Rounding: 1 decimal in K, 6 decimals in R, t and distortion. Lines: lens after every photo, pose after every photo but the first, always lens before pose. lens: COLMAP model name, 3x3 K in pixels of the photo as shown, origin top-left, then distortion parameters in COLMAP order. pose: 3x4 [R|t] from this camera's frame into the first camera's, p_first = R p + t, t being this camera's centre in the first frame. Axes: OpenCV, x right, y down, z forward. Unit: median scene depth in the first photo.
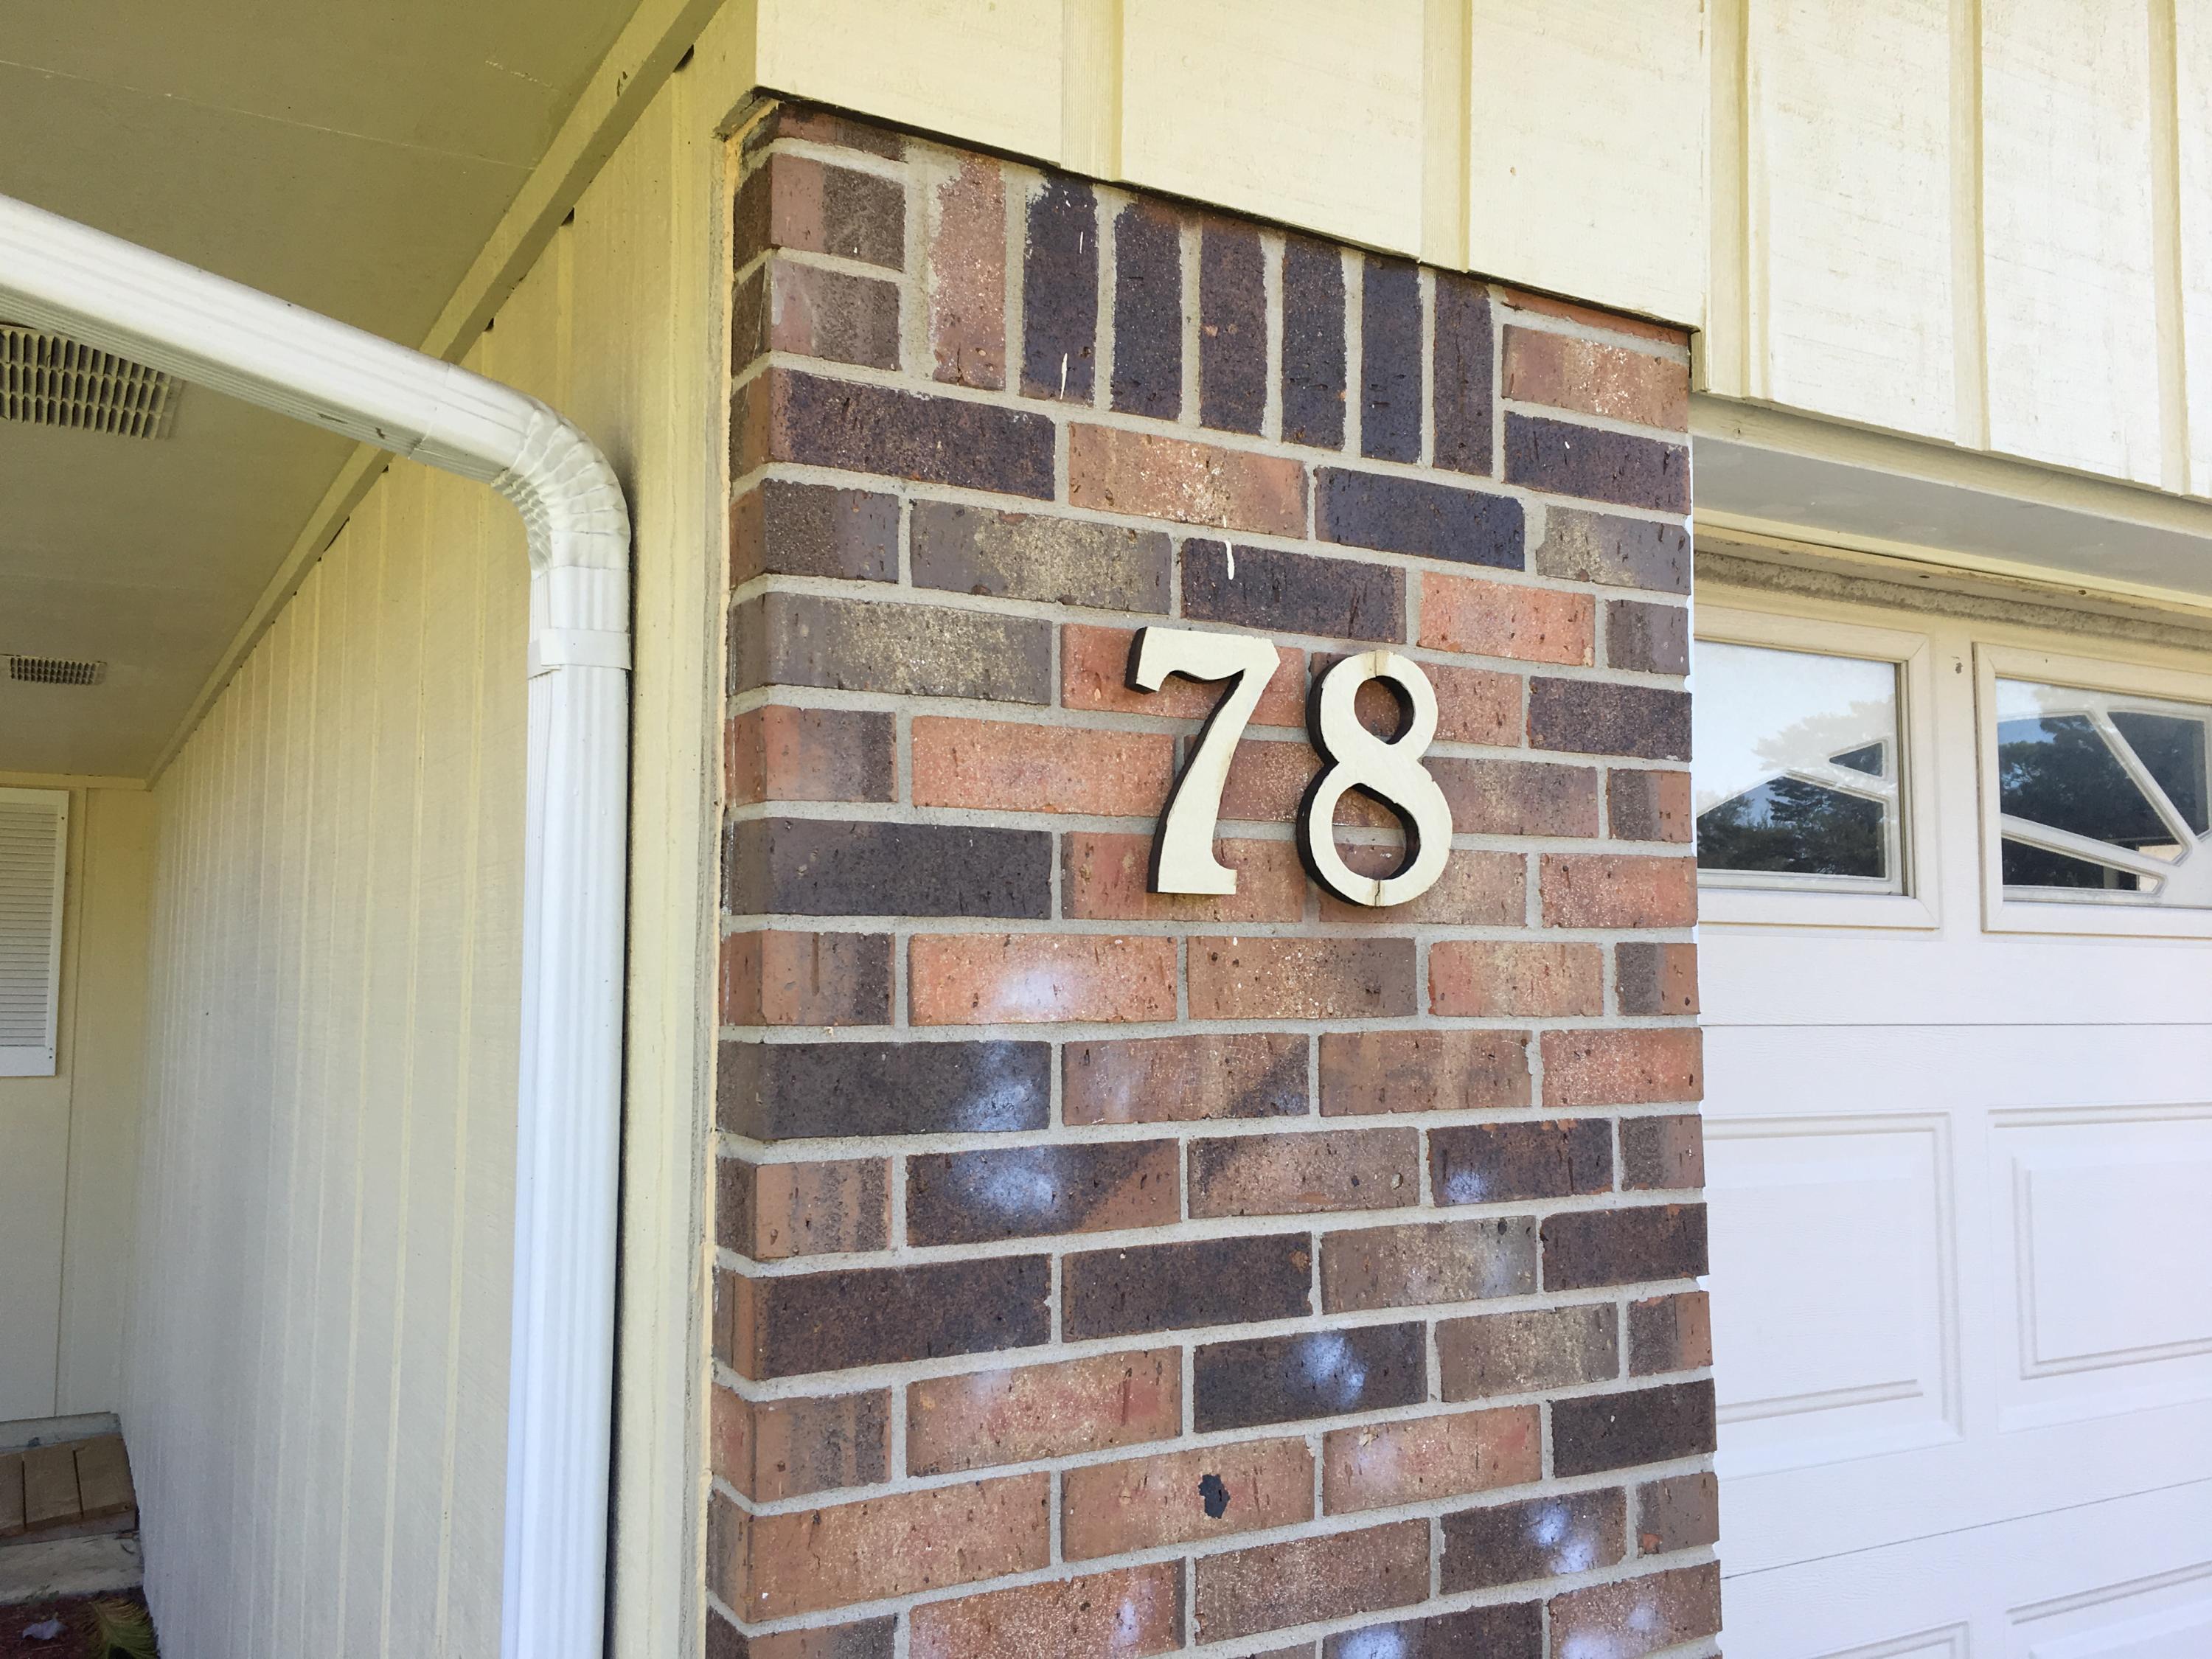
lens RADIAL K [[1867.1, 0, 1082.8], [0, 1867.1, 827.8], [0, 0, 1]] dist [0.066147, -0.082492]
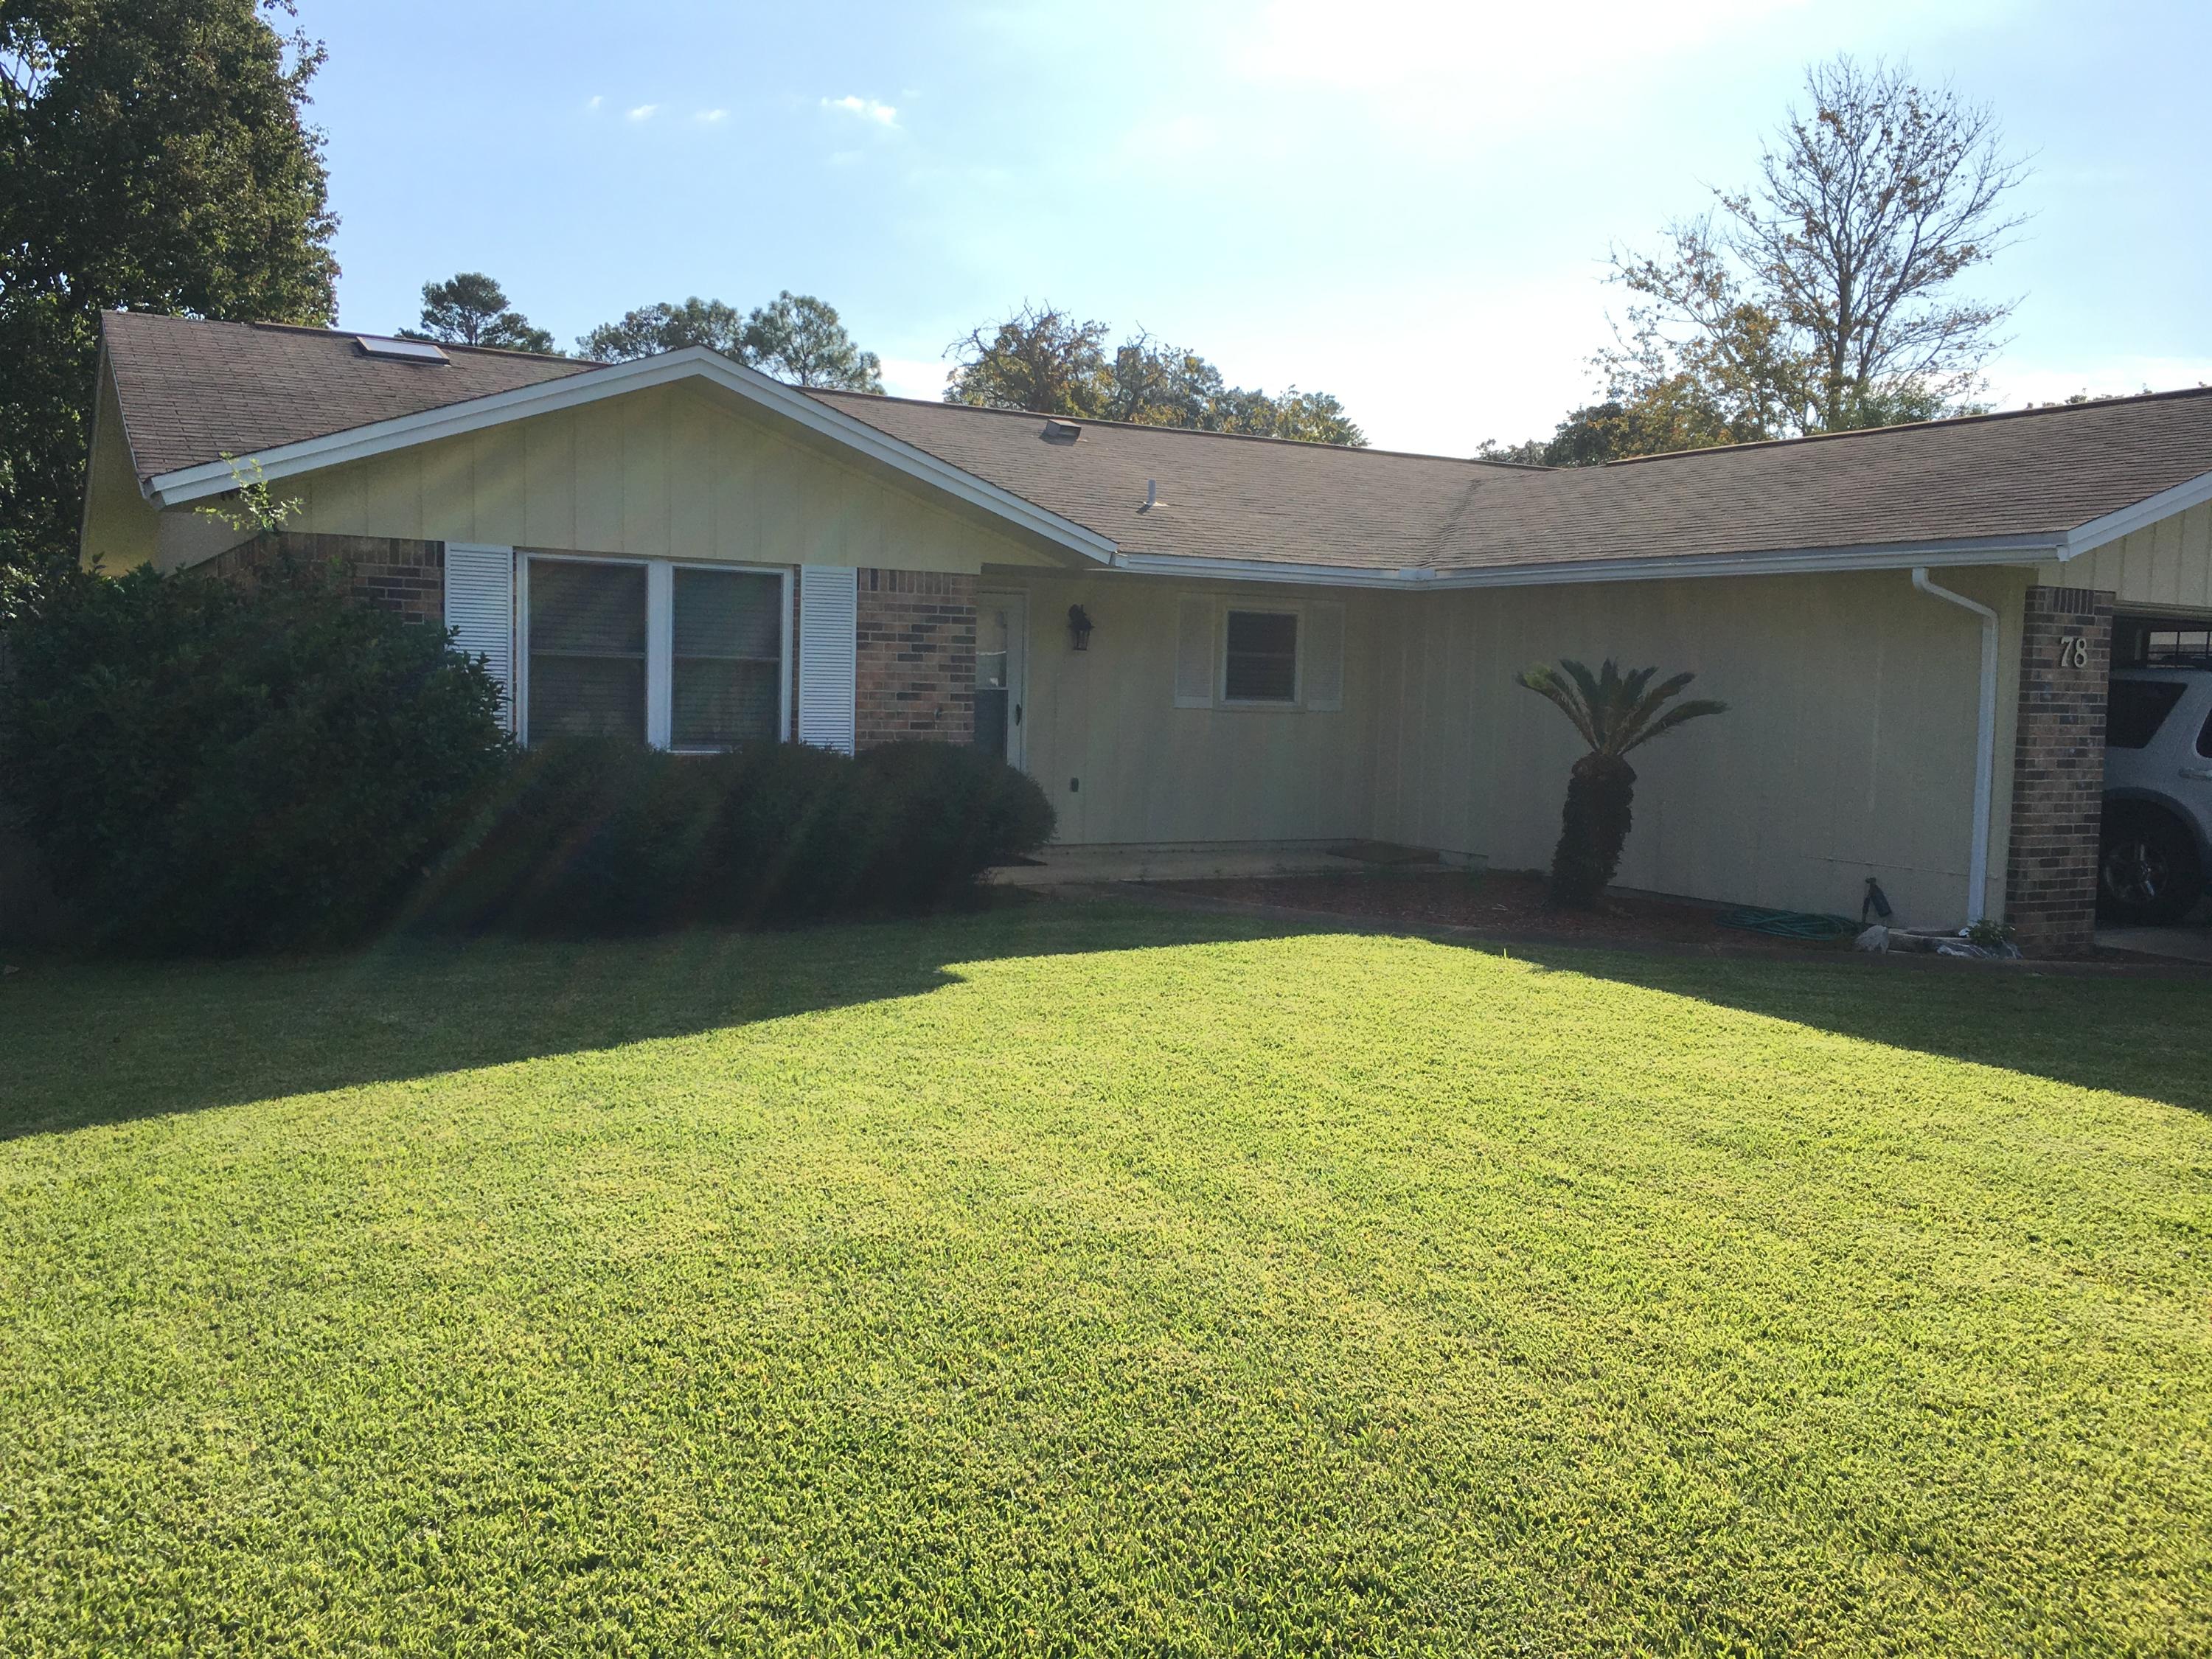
lens RADIAL K [[1867.1, 0, 1091.9], [0, 1867.1, 812.2], [0, 0, 1]] dist [0.066147, -0.082492]
pose [[0.999739, 0.017429, 0.014768, -2.234976], [-0.019362, 0.989545, 0.142917, -0.225972], [-0.012123, -0.143165, 0.989625, -3.798465]]
